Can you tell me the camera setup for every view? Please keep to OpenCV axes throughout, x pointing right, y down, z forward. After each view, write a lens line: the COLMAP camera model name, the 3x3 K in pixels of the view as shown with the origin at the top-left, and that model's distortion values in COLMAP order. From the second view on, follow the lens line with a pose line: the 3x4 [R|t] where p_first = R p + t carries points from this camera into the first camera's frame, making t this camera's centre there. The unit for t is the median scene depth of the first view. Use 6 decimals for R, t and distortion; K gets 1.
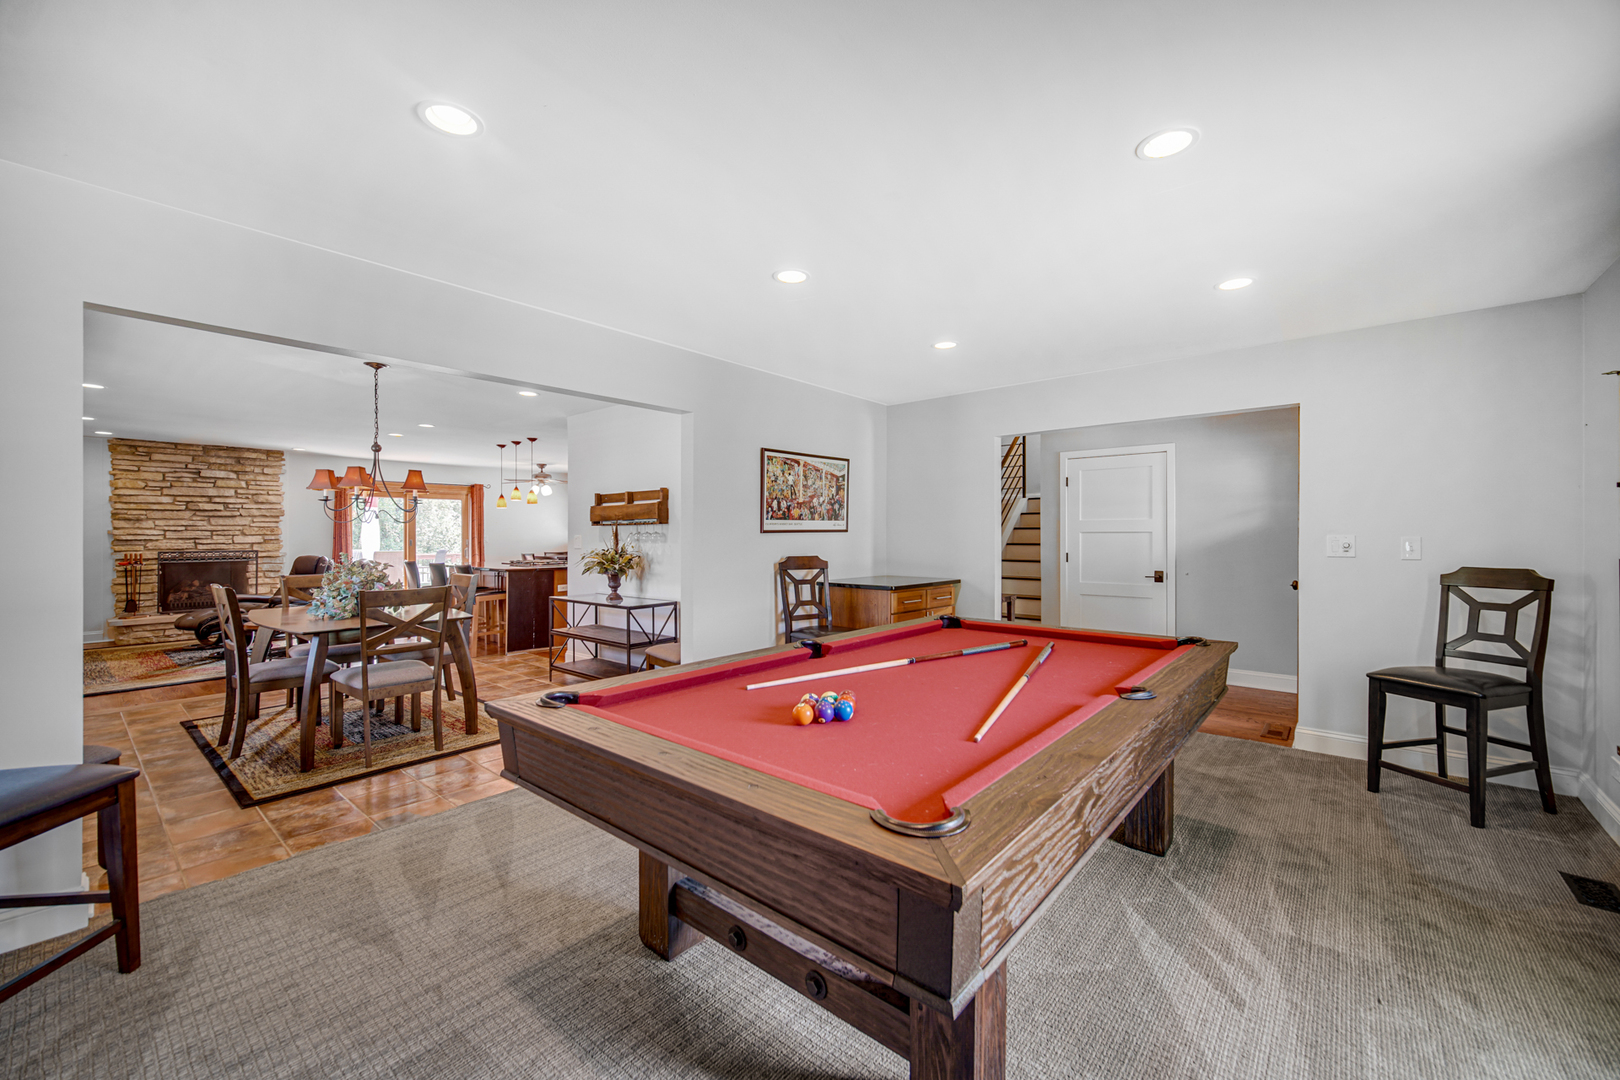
lens RADIAL K [[642.9, 0, 810.7], [0, 642.9, 538.5], [0, 0, 1]] dist [-0.001612, 0.000884]
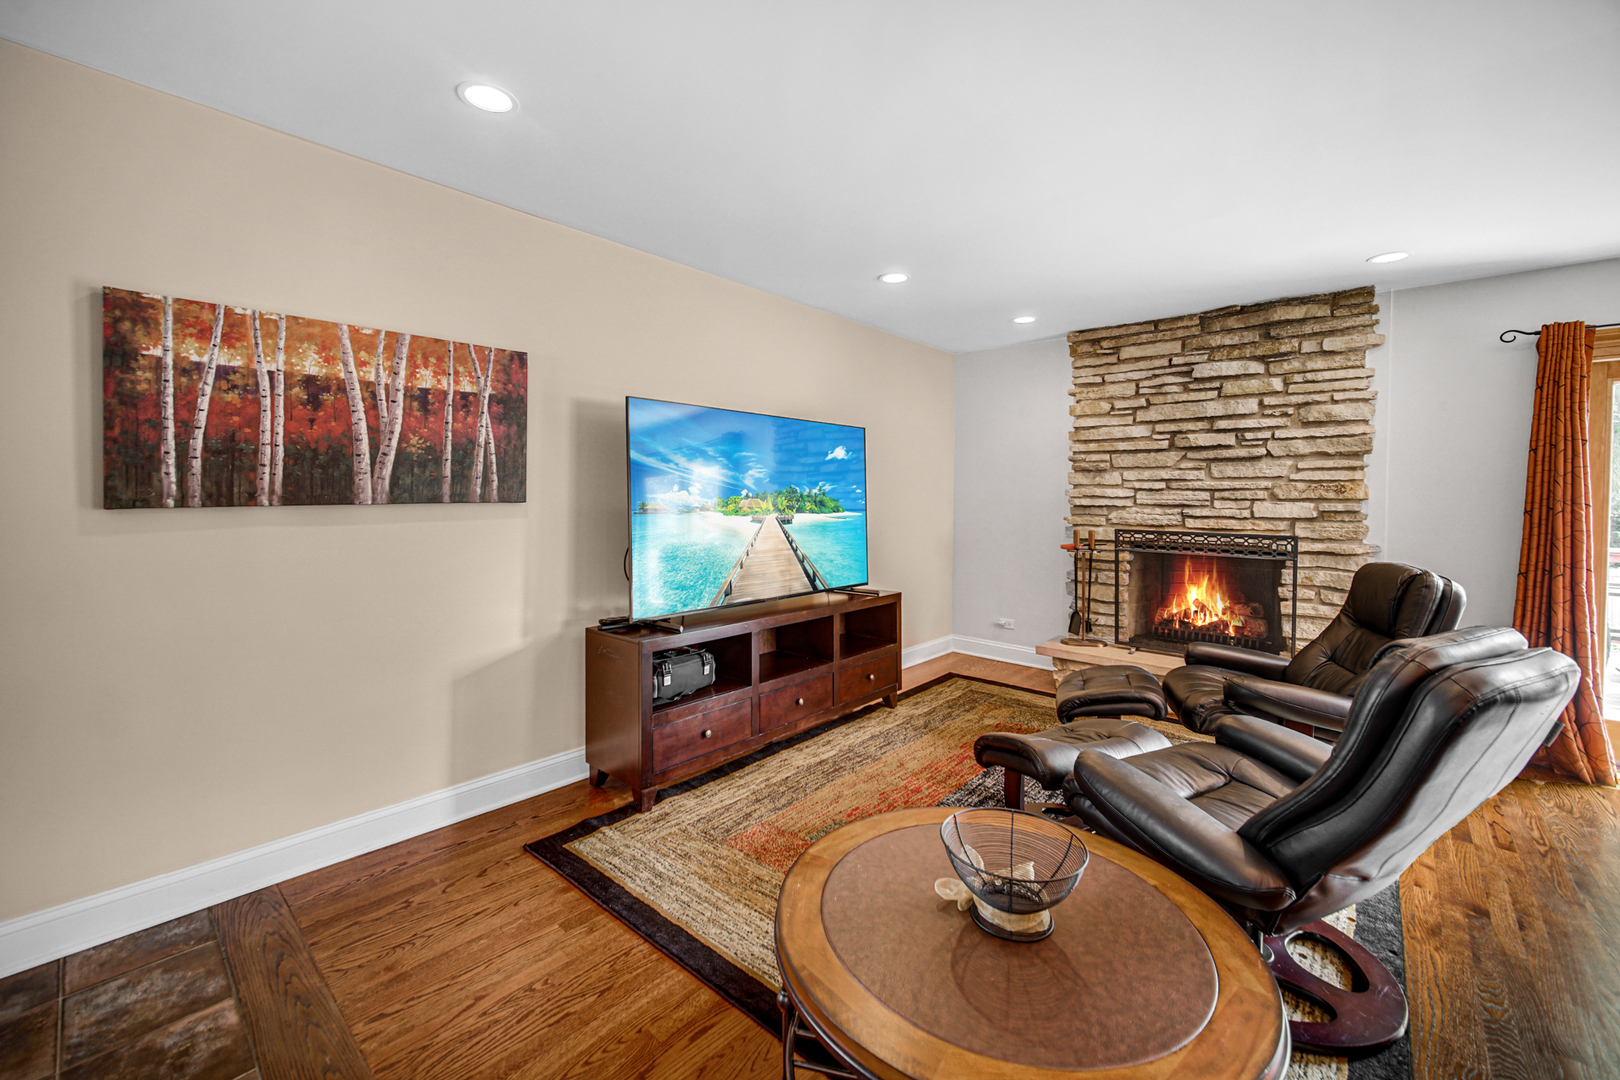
lens RADIAL K [[642.9, 0, 813.1], [0, 642.9, 503.8], [0, 0, 1]] dist [-0.001612, 0.000884]
pose [[-0.017061, 0.013380, -0.999765, -0.450592], [-0.018986, 0.999726, 0.013704, -0.002696], [0.999674, 0.019215, -0.016802, 0.712599]]
